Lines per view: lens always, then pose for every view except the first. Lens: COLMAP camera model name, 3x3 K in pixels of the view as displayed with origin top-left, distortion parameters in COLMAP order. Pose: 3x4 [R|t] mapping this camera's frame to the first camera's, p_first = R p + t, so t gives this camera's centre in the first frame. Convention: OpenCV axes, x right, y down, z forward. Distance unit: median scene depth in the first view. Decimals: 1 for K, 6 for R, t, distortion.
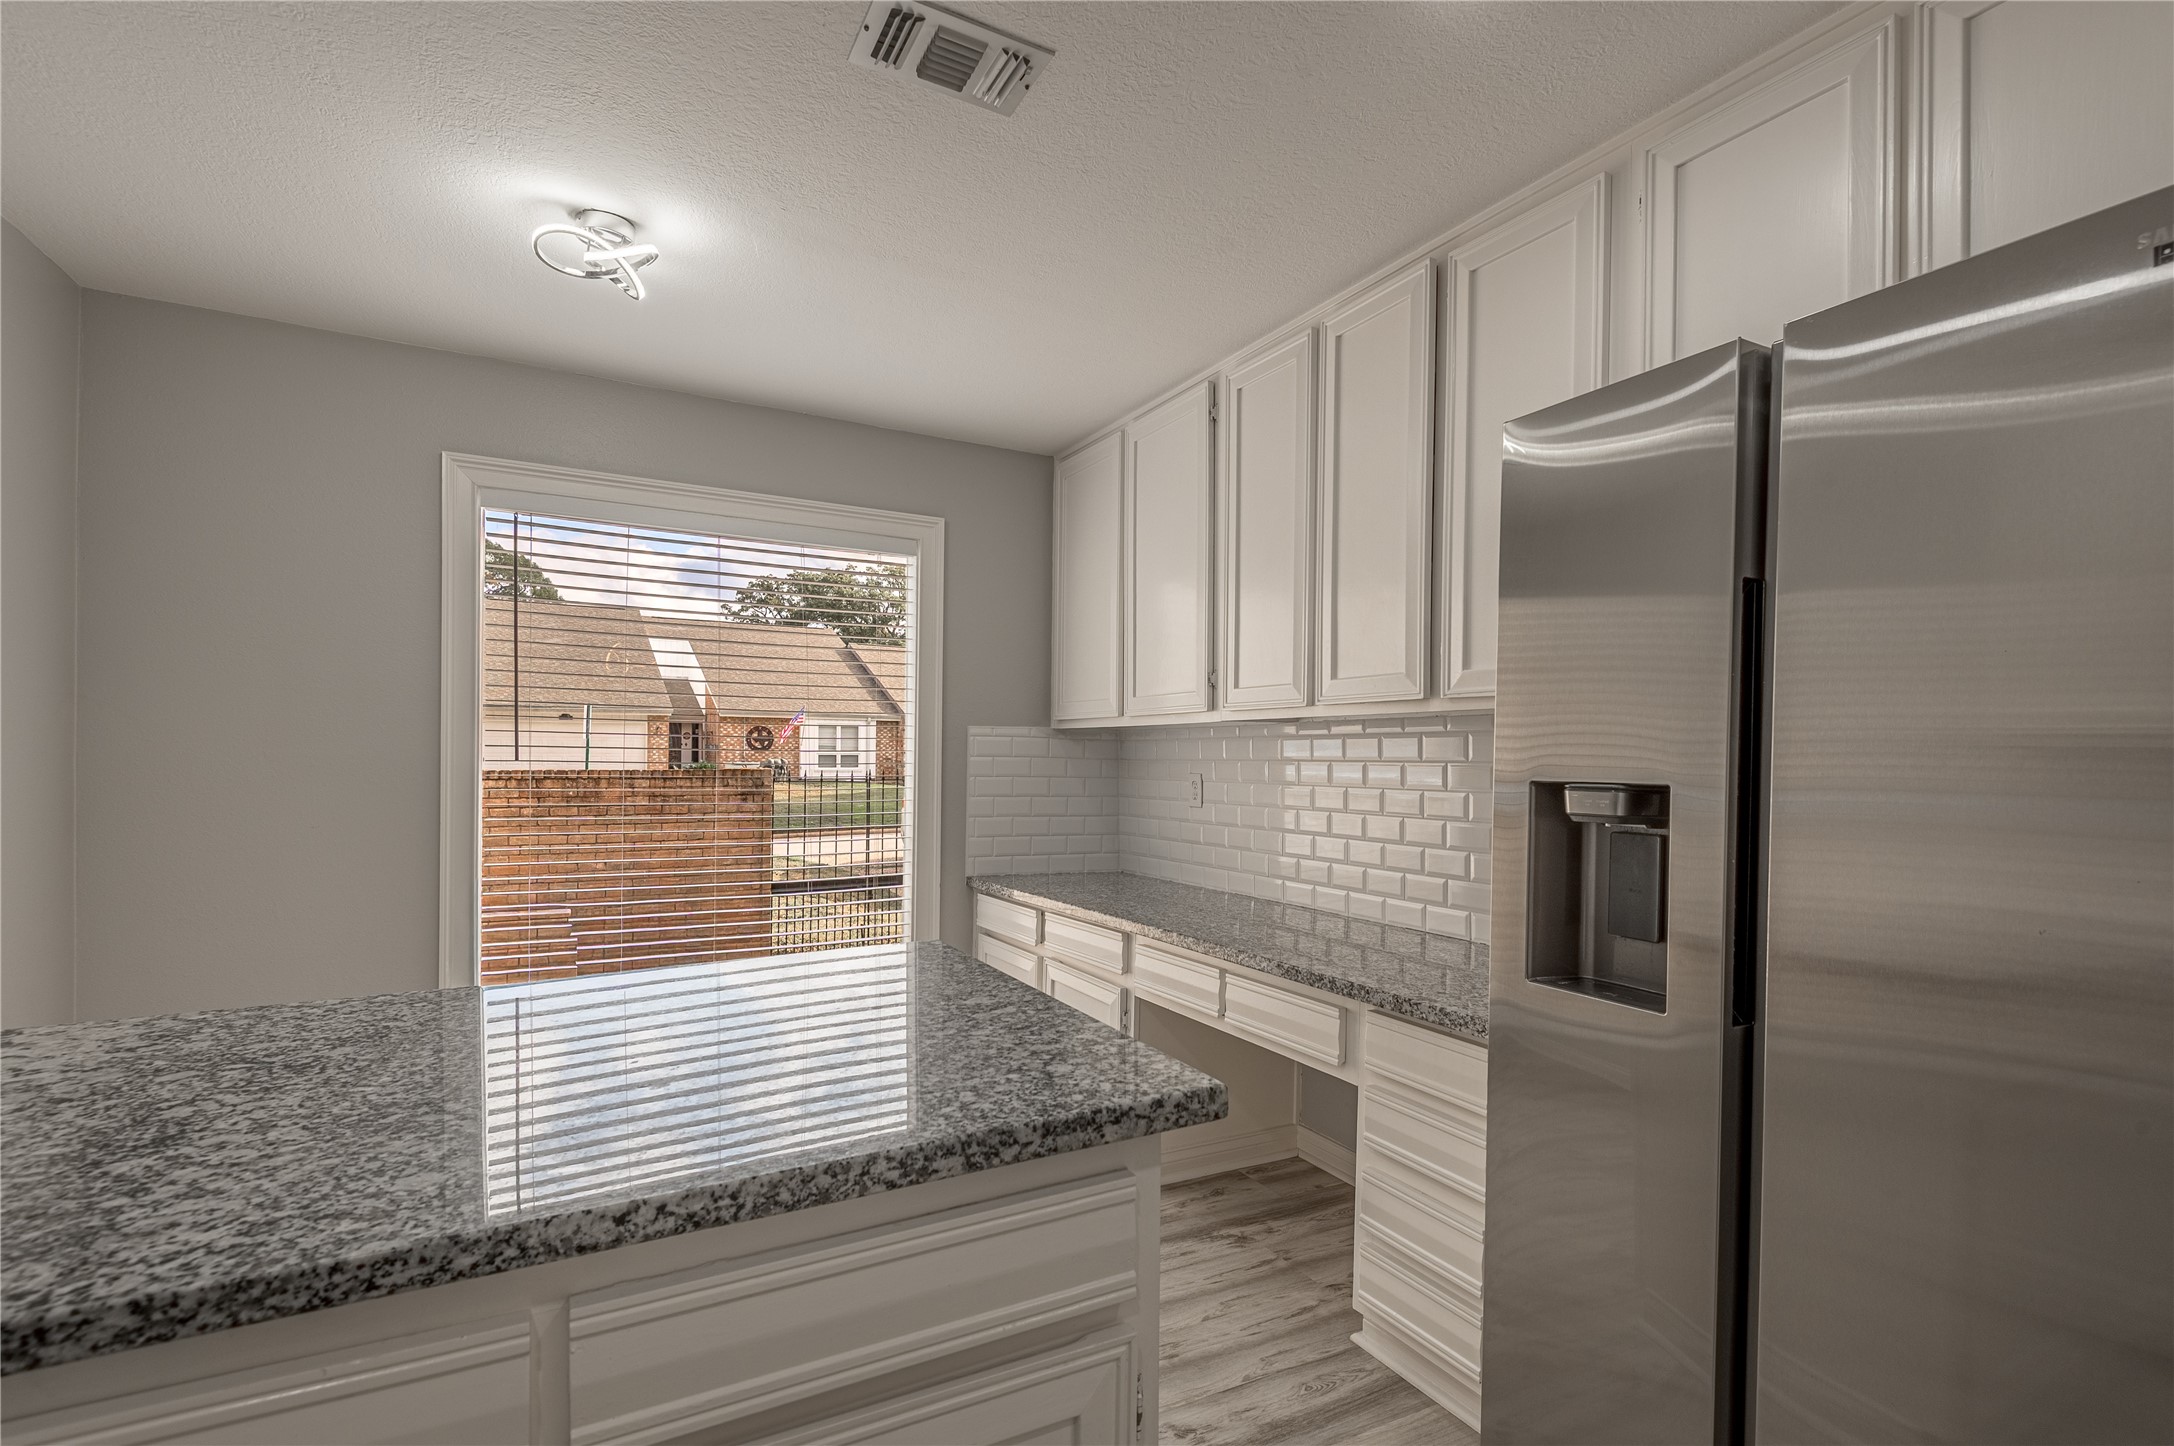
lens RADIAL K [[1014.5, 0, 1091.3], [0, 1014.5, 739.3], [0, 0, 1]] dist [0.017330, -0.011239]
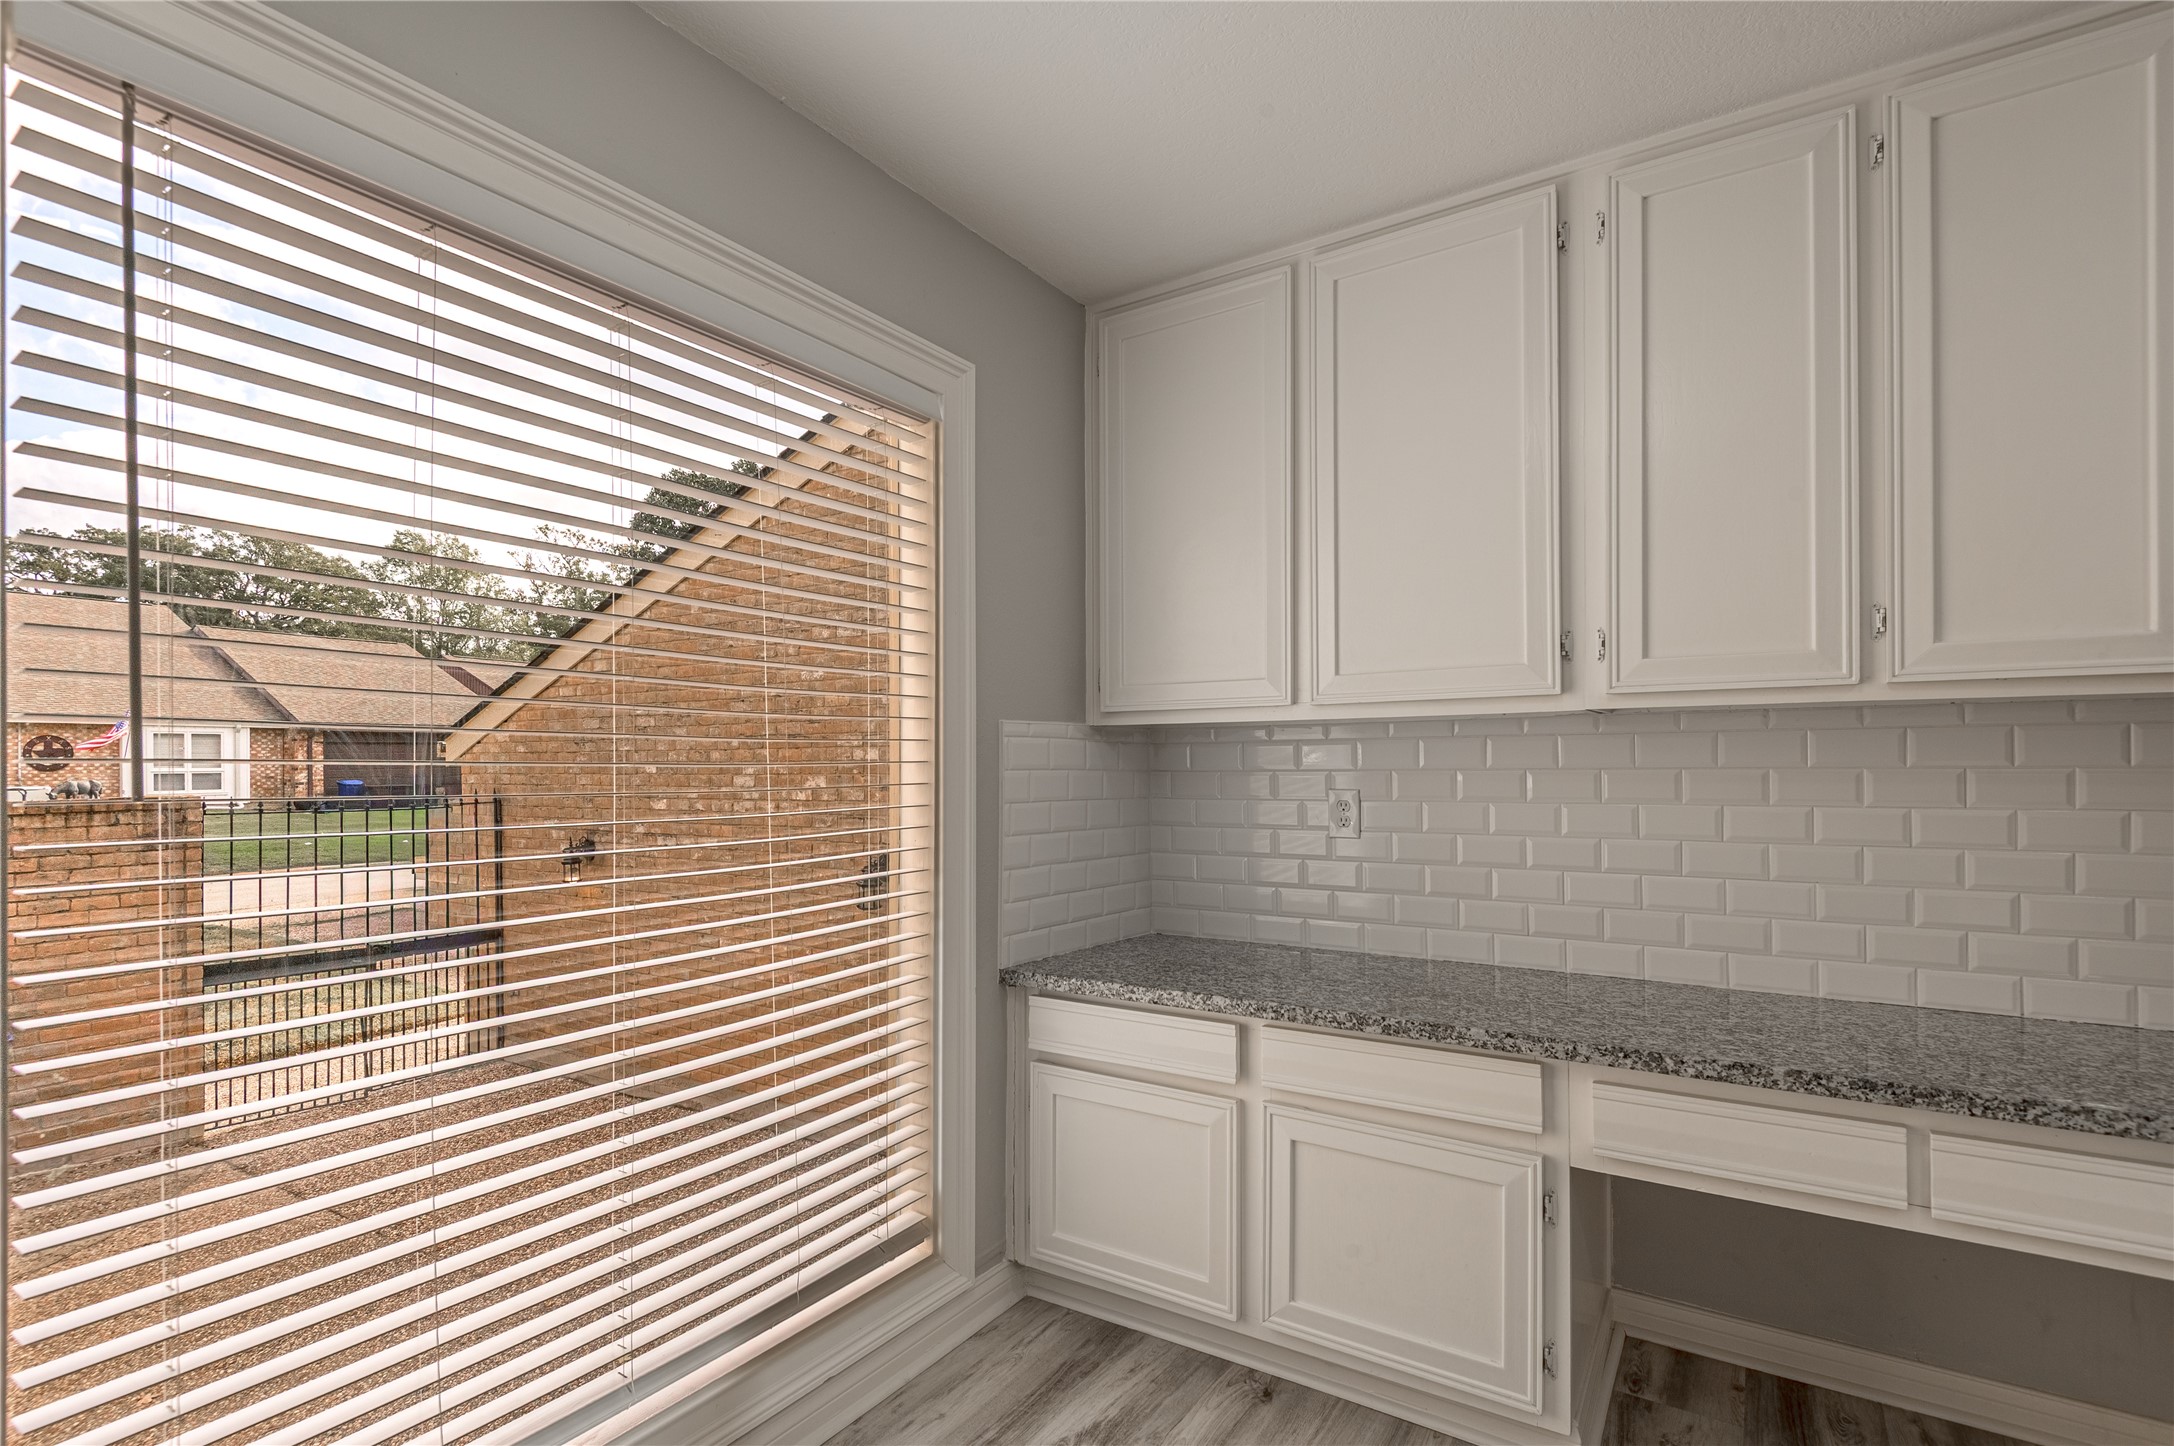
lens RADIAL K [[1014.5, 0, 1086.1], [0, 1014.5, 739.2], [0, 0, 1]] dist [0.017330, -0.011239]
pose [[0.882527, -0.007629, 0.470199, -0.362061], [0.010327, 0.999942, -0.003158, 0.000592], [-0.470148, 0.007642, 0.882555, 0.448630]]
